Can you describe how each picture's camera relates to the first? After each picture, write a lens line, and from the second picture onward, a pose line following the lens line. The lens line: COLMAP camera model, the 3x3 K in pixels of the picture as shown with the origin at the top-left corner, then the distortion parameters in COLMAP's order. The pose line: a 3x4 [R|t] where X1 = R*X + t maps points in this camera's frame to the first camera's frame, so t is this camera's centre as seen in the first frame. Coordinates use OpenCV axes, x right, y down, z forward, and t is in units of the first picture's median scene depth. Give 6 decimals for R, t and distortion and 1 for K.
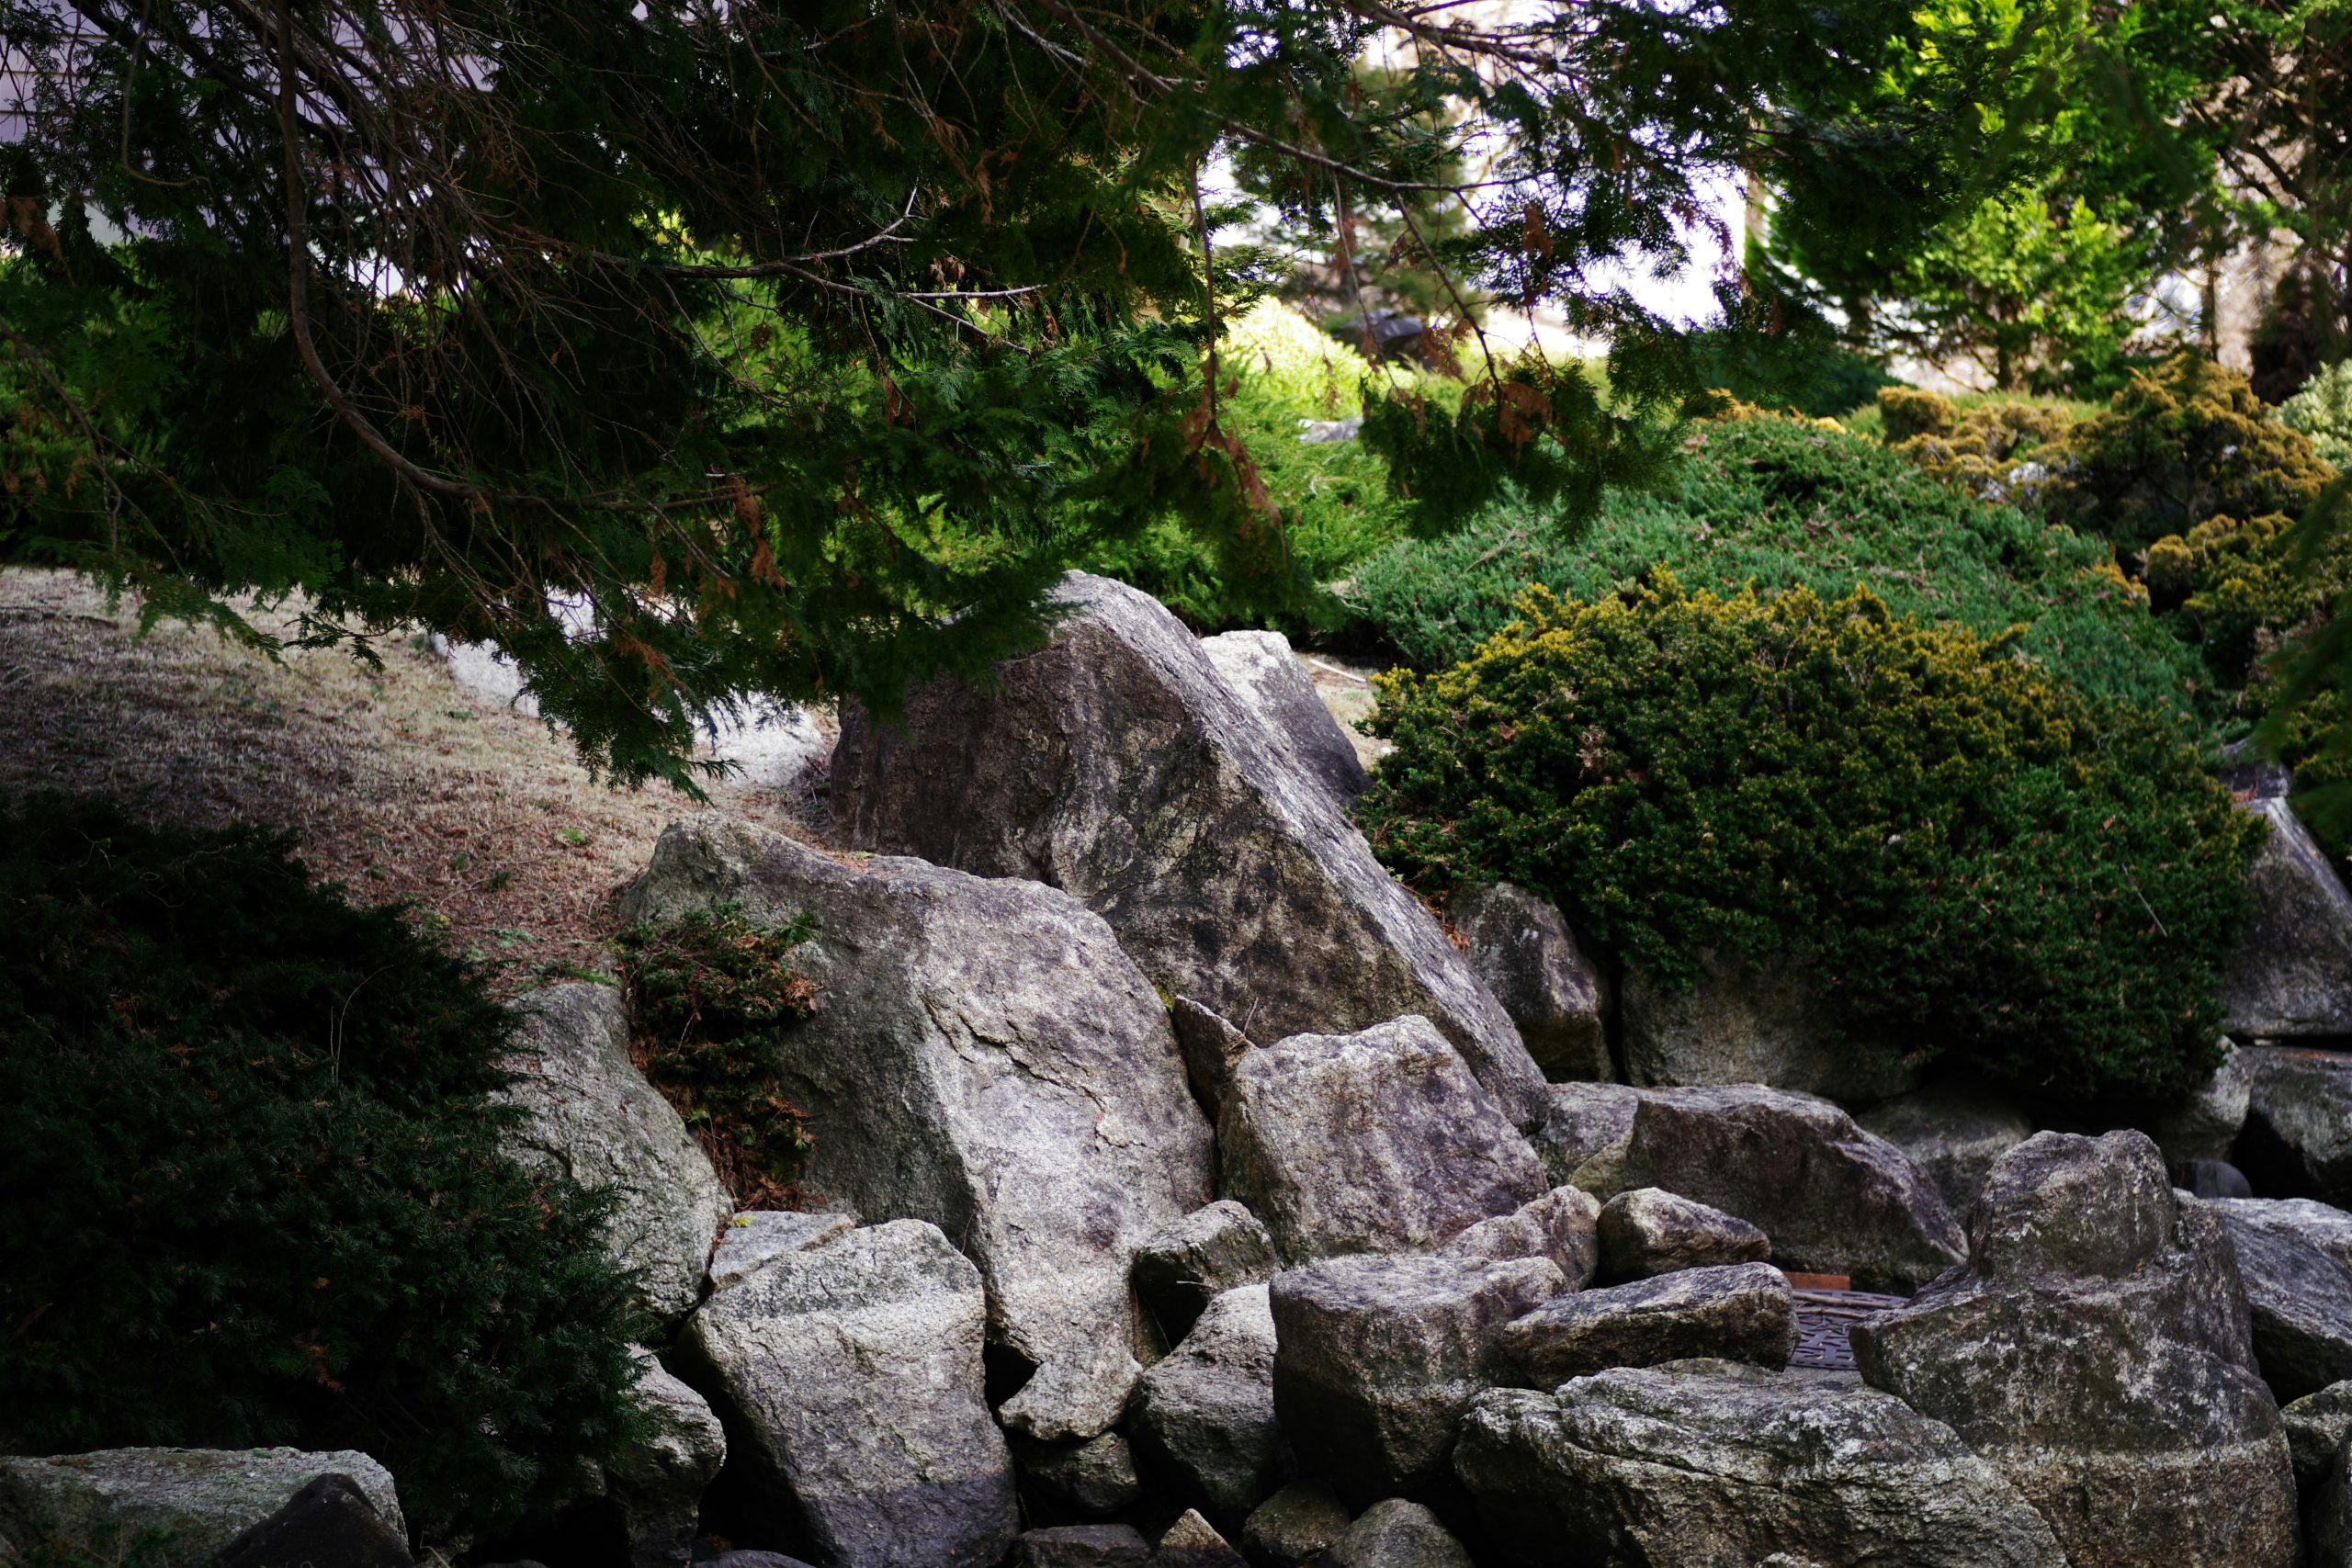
lens RADIAL K [[4109.1, 0, 1182.7], [0, 4109.1, 789.4], [0, 0, 1]] dist [-0.050539, 0.422588]
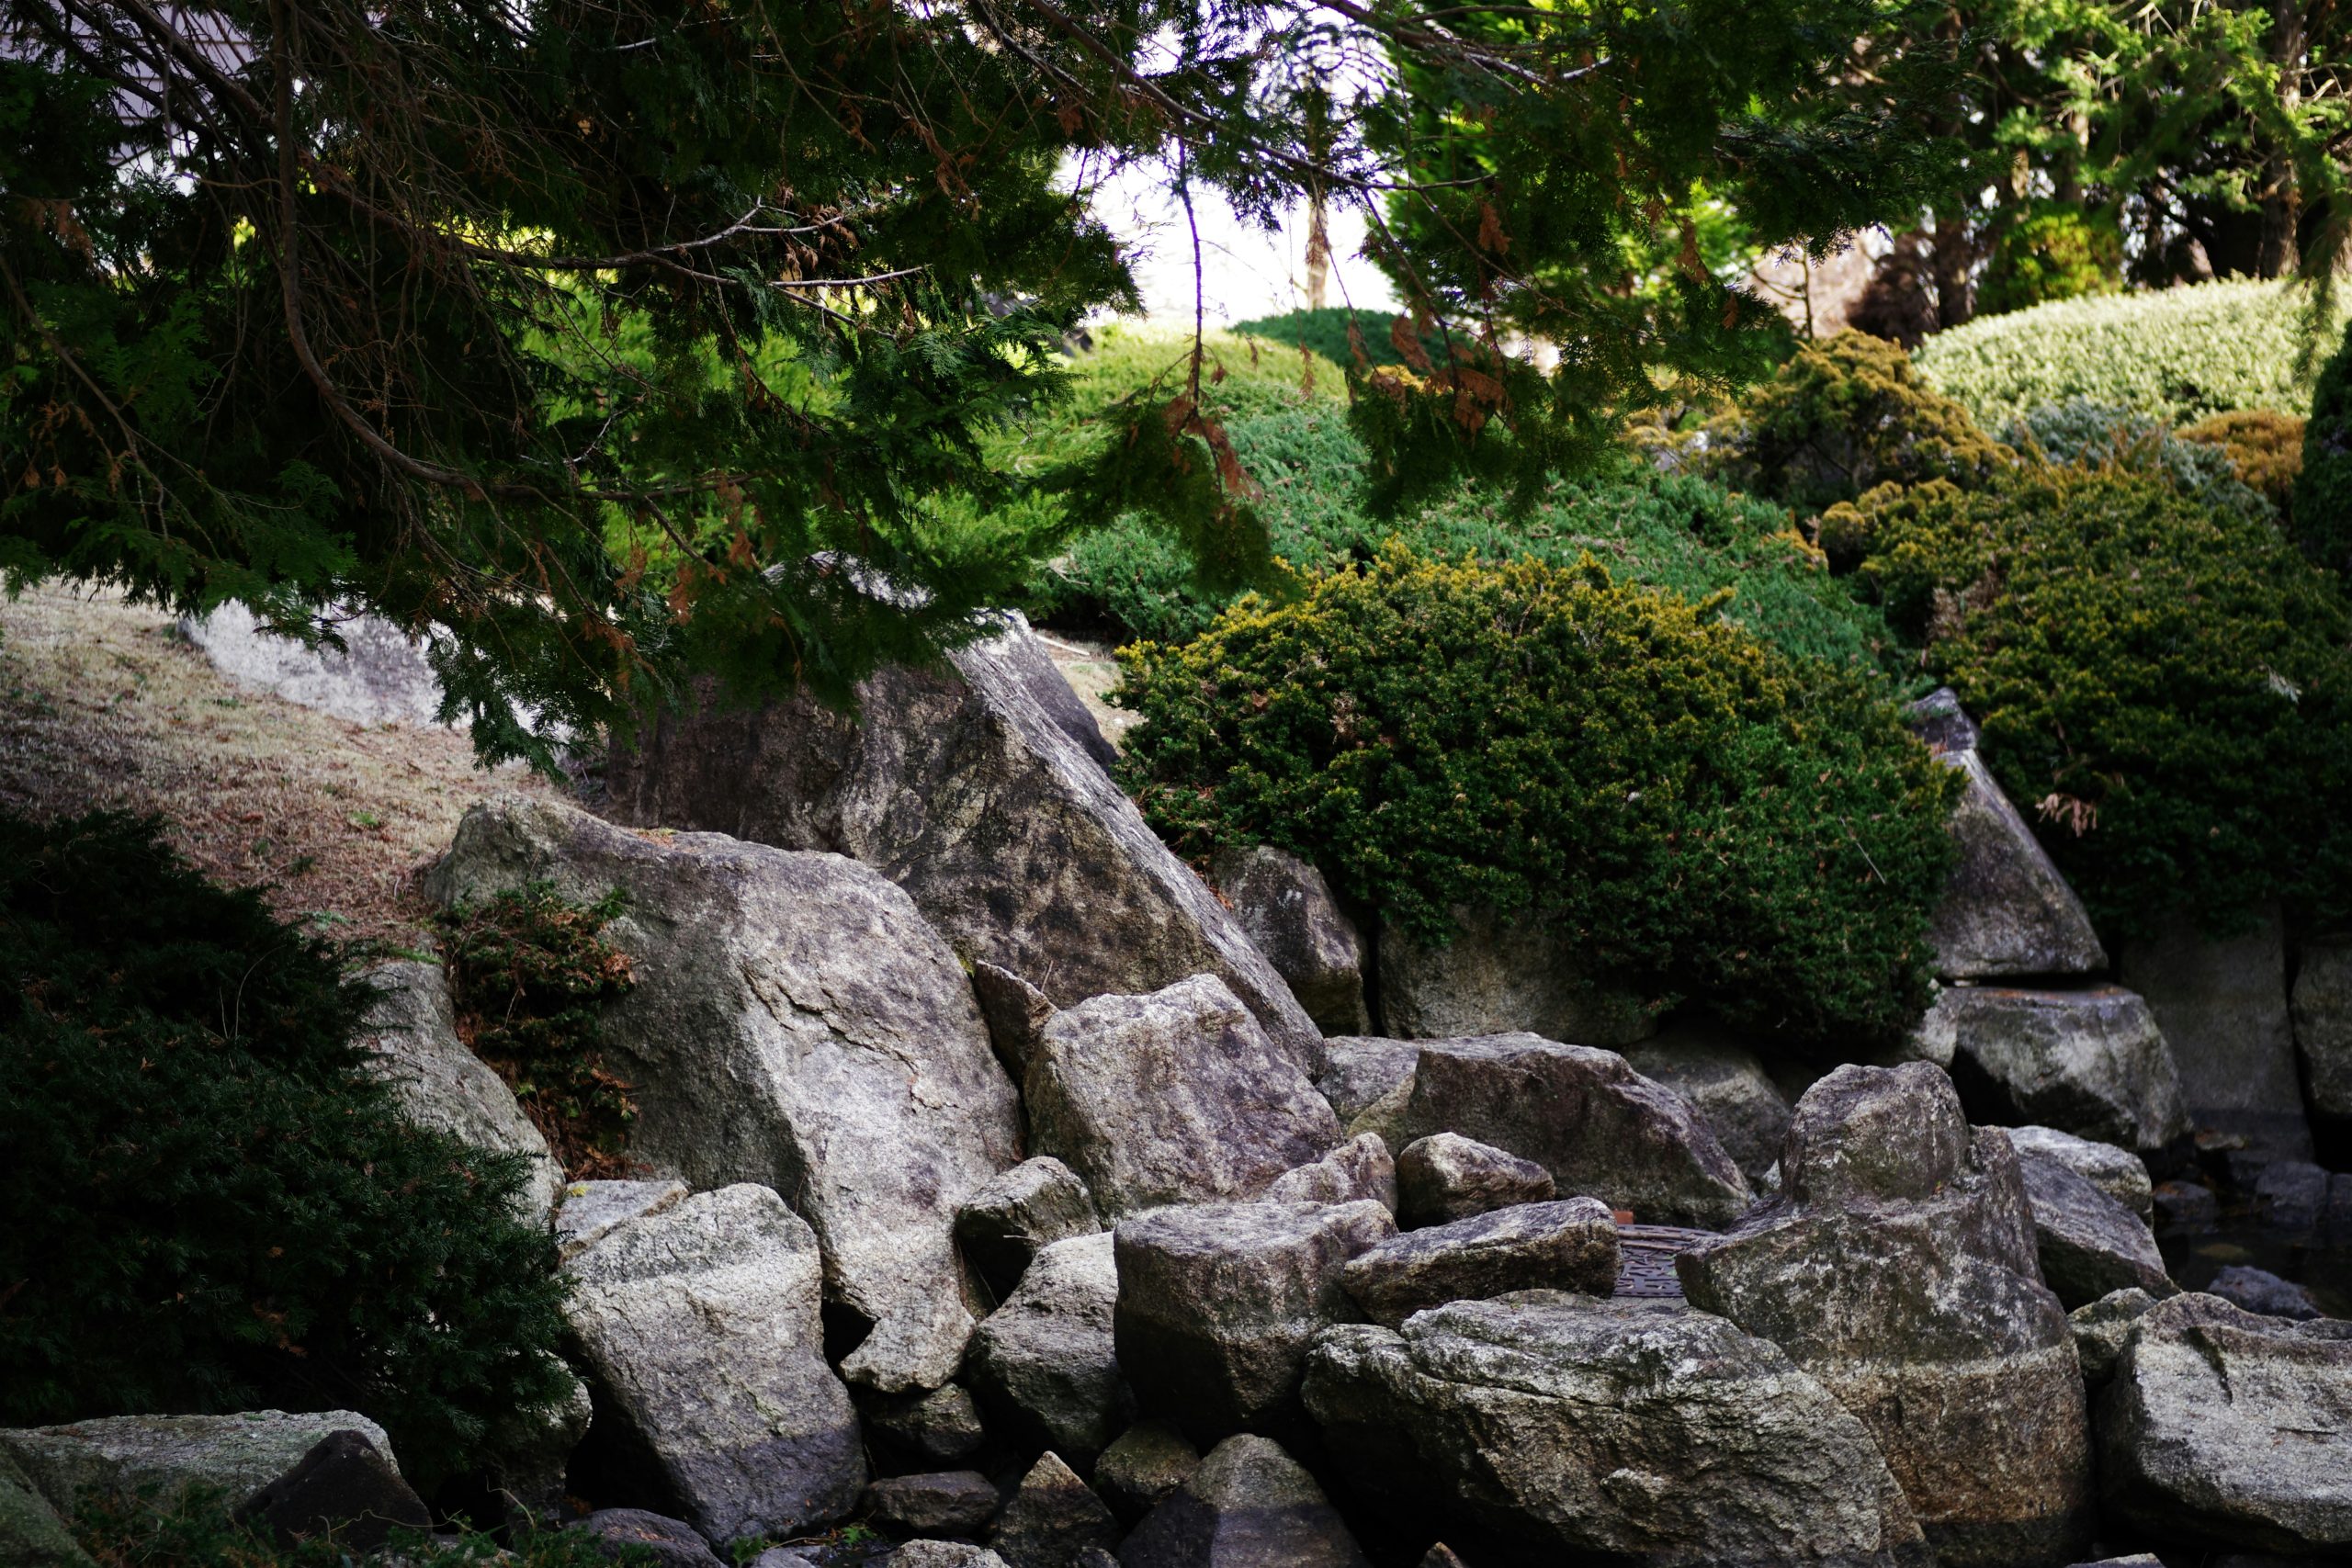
lens RADIAL K [[4115.9, 0, 1169.3], [0, 4115.9, 777.4], [0, 0, 1]] dist [-0.066176, 0.514881]
pose [[0.993821, -0.020476, 0.109089, -0.066658], [0.020229, 0.999790, 0.003367, 0.001707], [-0.109135, -0.001140, 0.994026, -0.031208]]
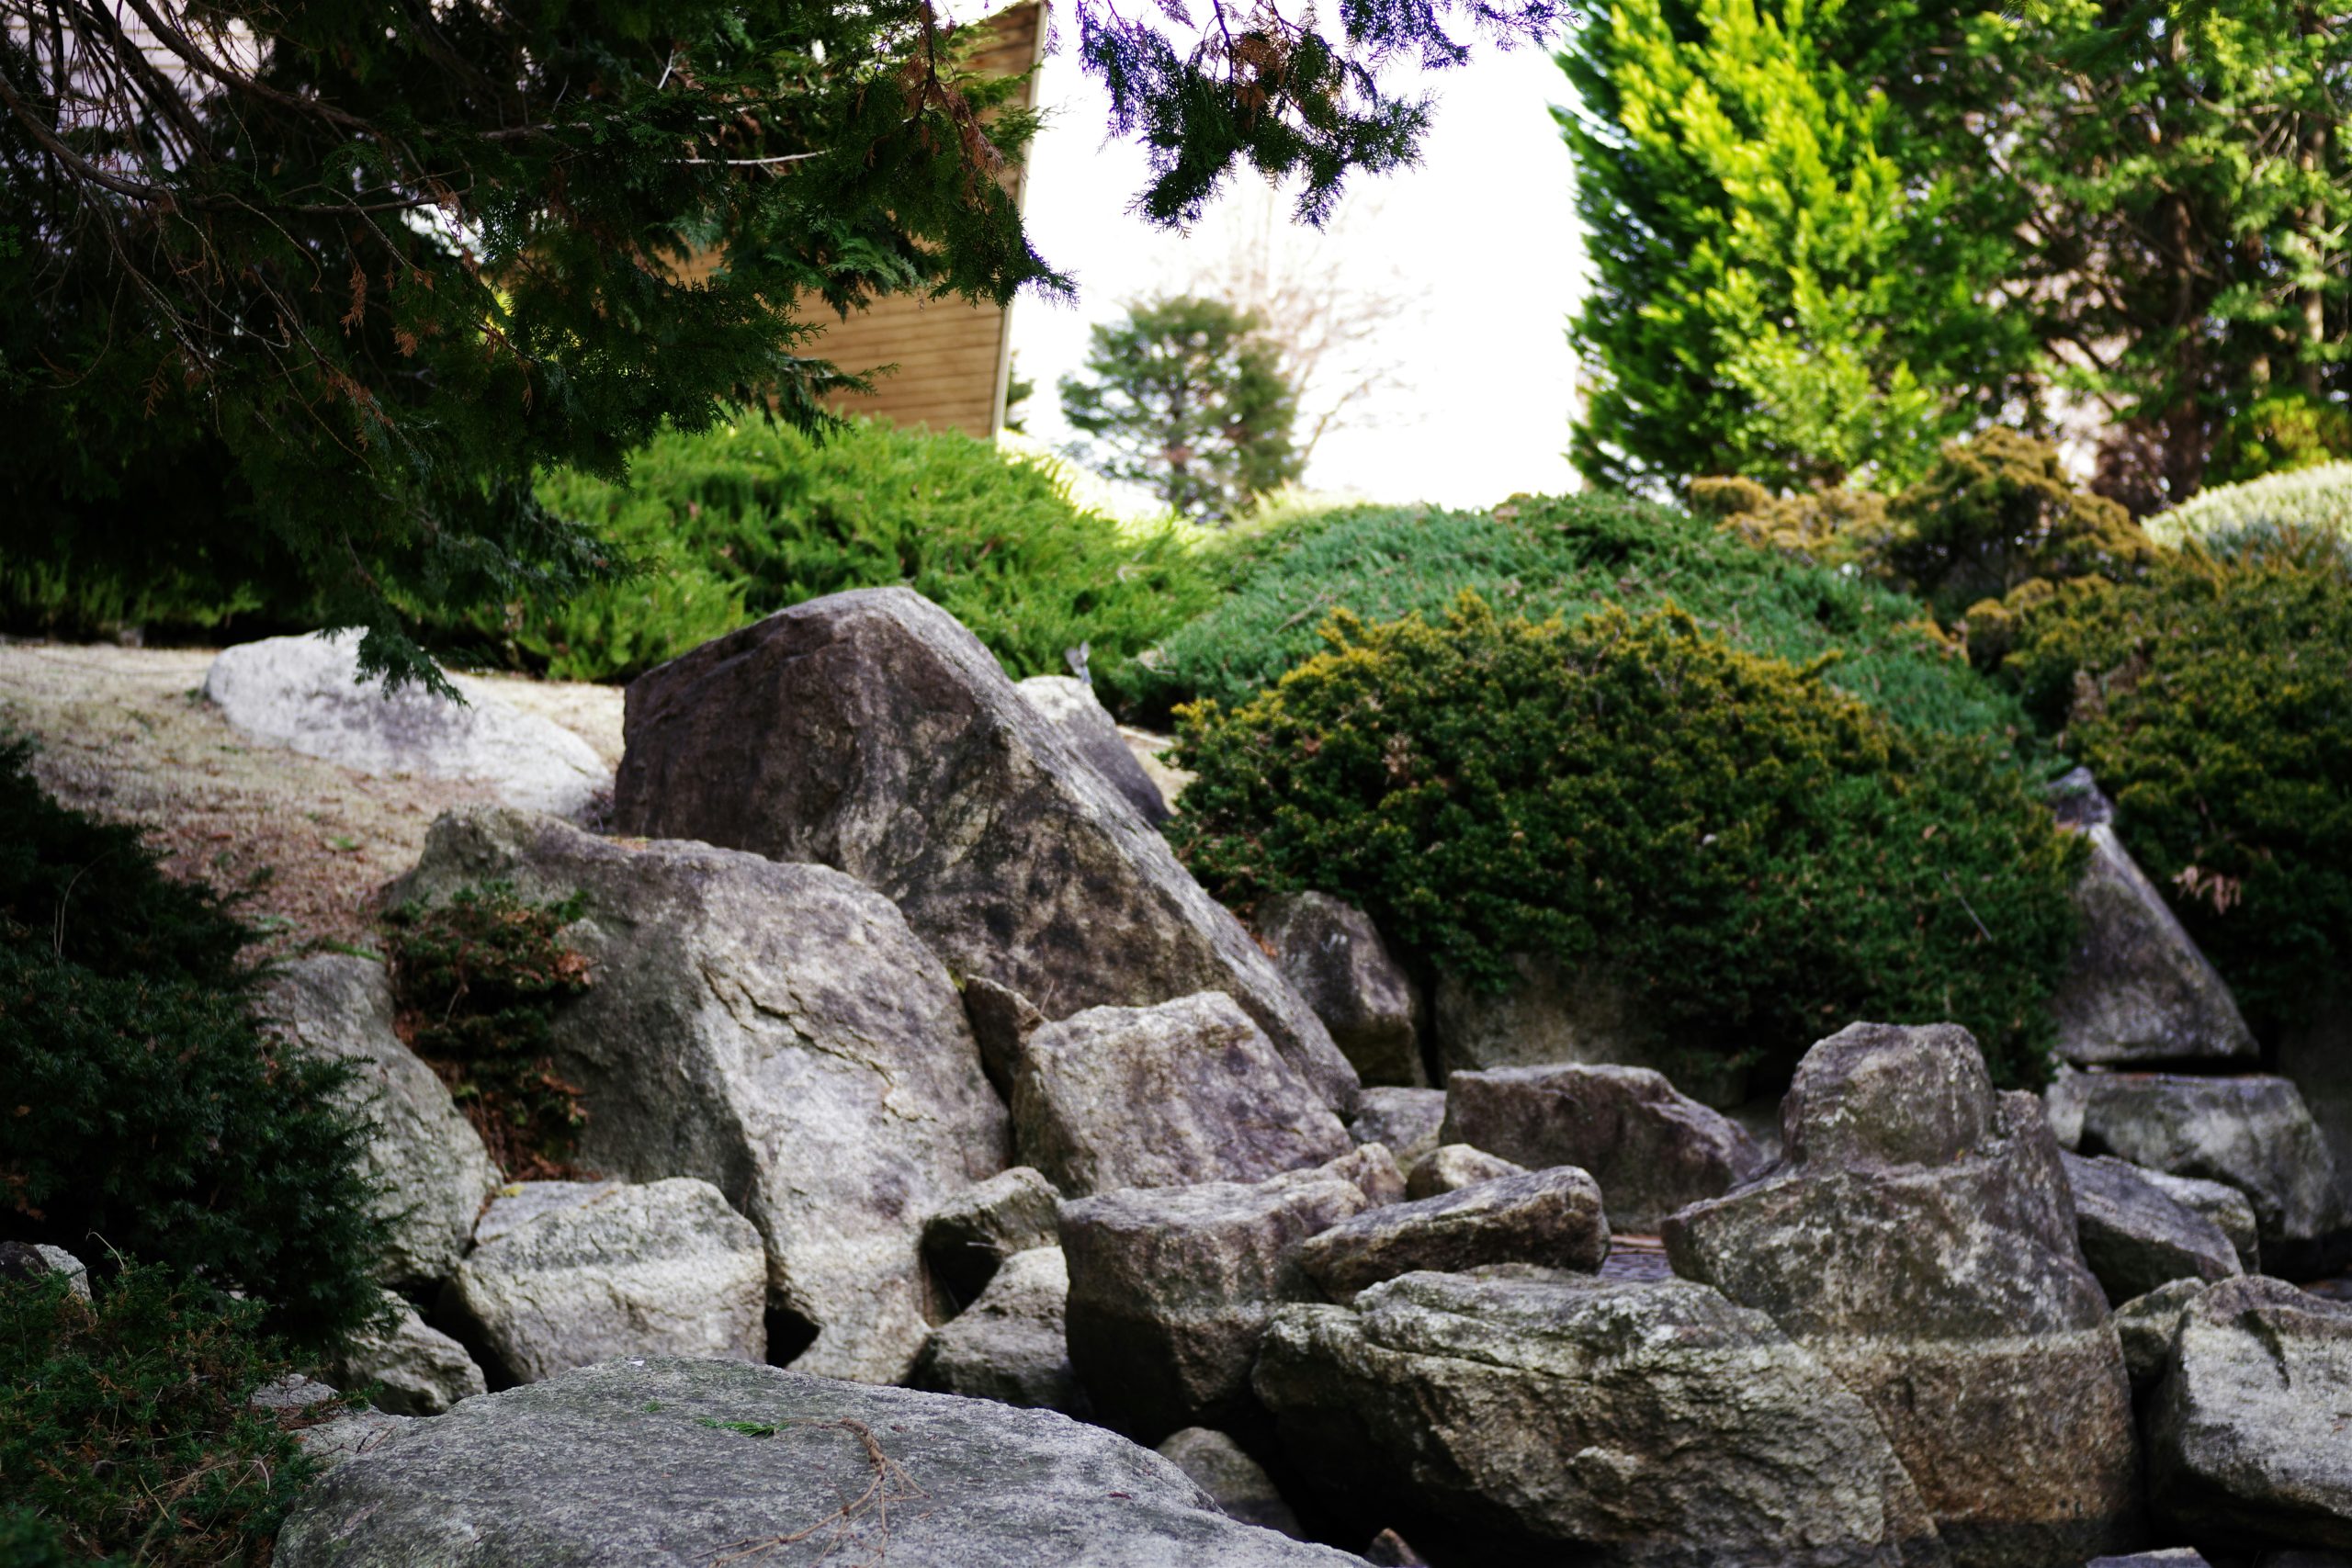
lens RADIAL K [[4115.9, 0, 1169.3], [0, 4115.9, 777.4], [0, 0, 1]] dist [-0.066176, 0.514881]
pose [[0.999290, -0.020552, 0.031582, 0.016557], [0.023145, 0.996191, -0.084065, 0.088082], [-0.029734, 0.084736, 0.995960, 0.032738]]
